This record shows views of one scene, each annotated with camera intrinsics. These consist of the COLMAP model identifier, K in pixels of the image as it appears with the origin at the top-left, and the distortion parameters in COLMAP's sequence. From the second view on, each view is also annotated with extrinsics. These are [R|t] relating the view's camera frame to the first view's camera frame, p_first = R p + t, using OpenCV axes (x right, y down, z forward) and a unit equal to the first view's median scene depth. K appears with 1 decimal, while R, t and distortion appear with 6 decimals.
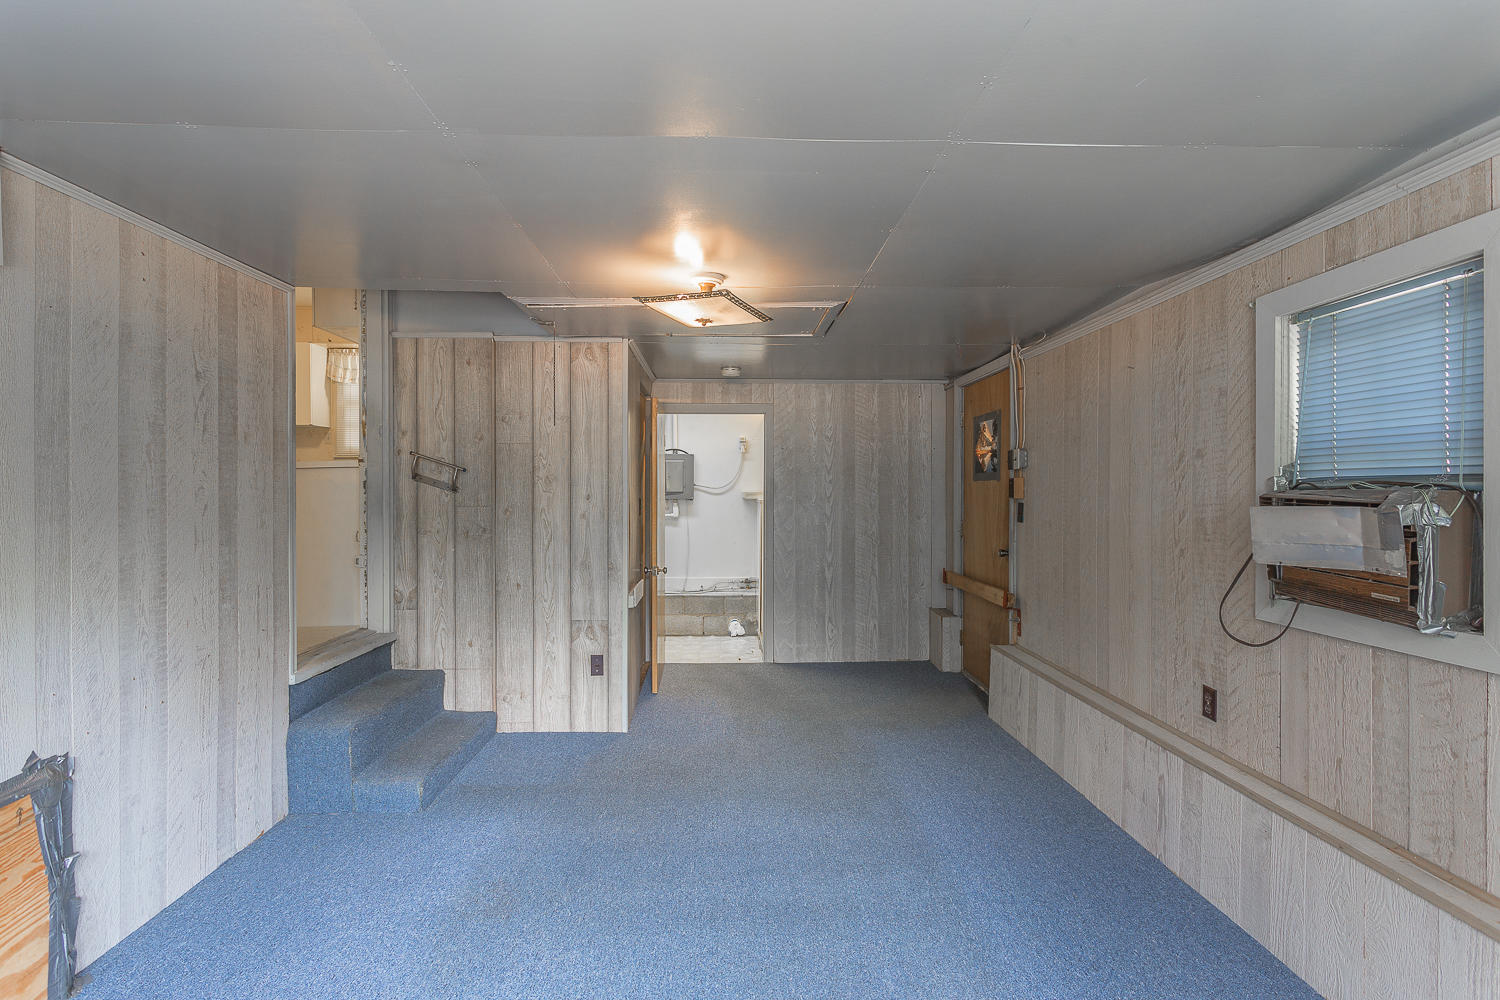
lens RADIAL K [[710.2, 0, 747.6], [0, 710.2, 491.0], [0, 0, 1]] dist [0.000415, 0.000791]
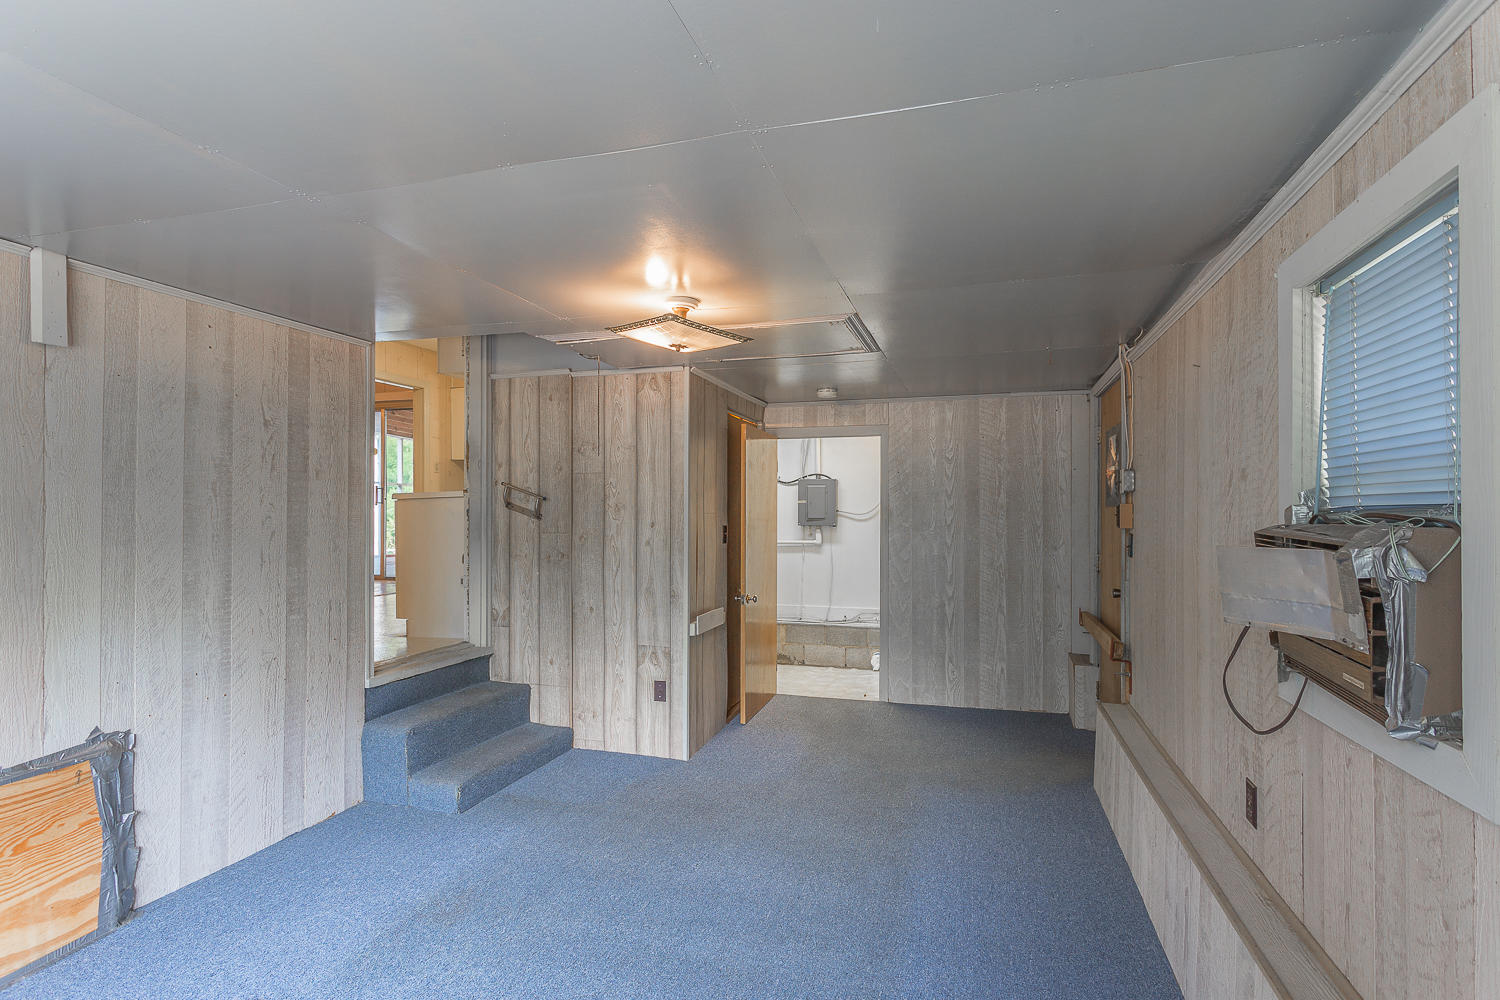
lens RADIAL K [[723.1, 0, 774.7], [0, 723.1, 506.8], [0, 0, 1]] dist [-0.000744, 0.000471]
pose [[0.951290, -0.003004, -0.308282, 0.313262], [-0.000347, 0.999941, -0.010816, -0.006967], [0.308297, 0.010396, 0.951233, 0.081752]]
